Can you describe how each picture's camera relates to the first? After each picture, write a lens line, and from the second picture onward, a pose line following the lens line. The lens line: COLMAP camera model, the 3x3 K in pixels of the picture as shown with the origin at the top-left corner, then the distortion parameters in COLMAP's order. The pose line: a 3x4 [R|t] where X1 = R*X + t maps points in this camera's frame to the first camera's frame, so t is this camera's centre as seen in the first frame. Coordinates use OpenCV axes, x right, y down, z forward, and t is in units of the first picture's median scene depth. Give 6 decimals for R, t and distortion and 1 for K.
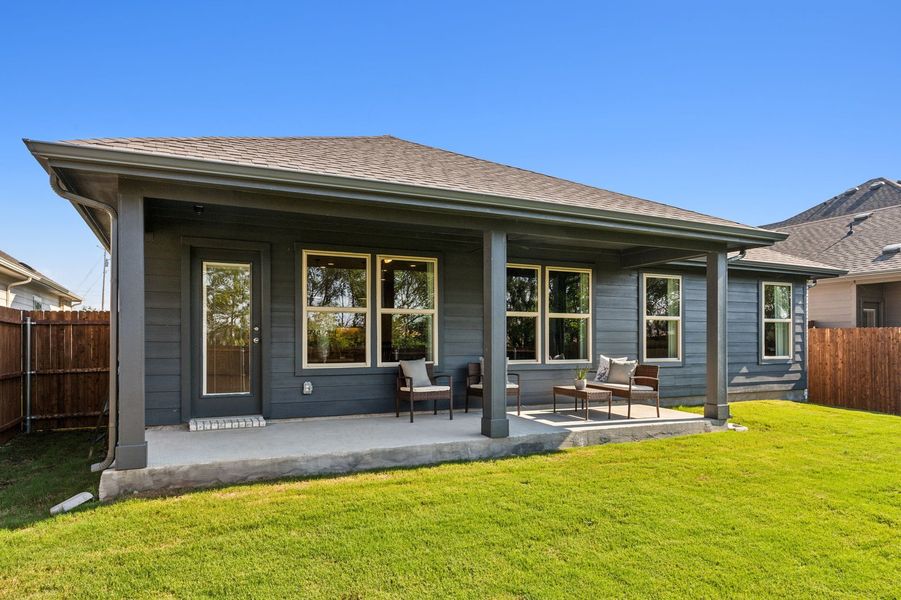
lens RADIAL K [[564.6, 0, 450.9], [0, 564.6, 347.2], [0, 0, 1]] dist [0.000322, 0.000484]
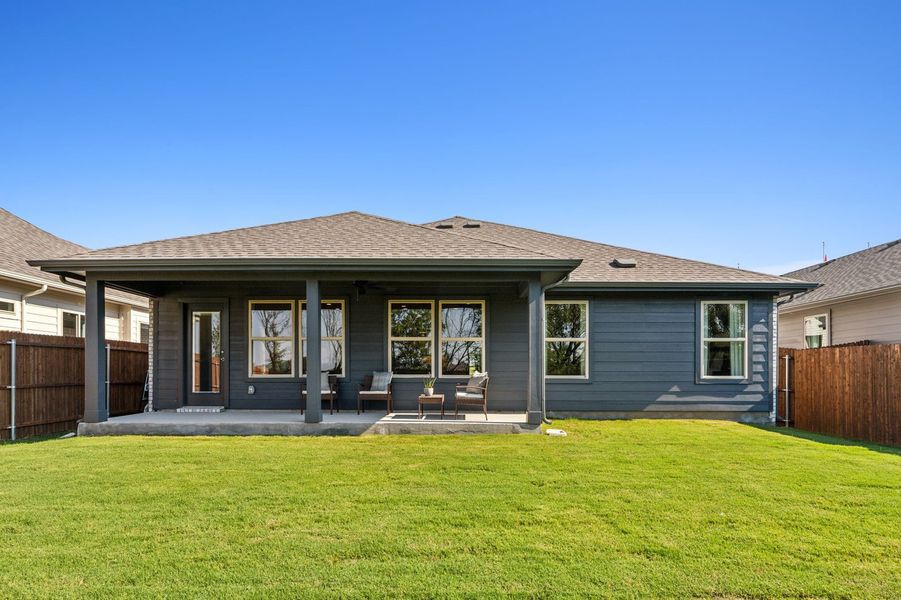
lens RADIAL K [[539.3, 0, 453.2], [0, 539.3, 383.1], [0, 0, 1]] dist [-0.001746, 0.000206]
pose [[0.901777, 0.006074, -0.432160, 0.821795], [-0.006152, 0.999980, 0.001218, 0.044106], [0.432159, 0.001560, 0.901796, -0.074004]]
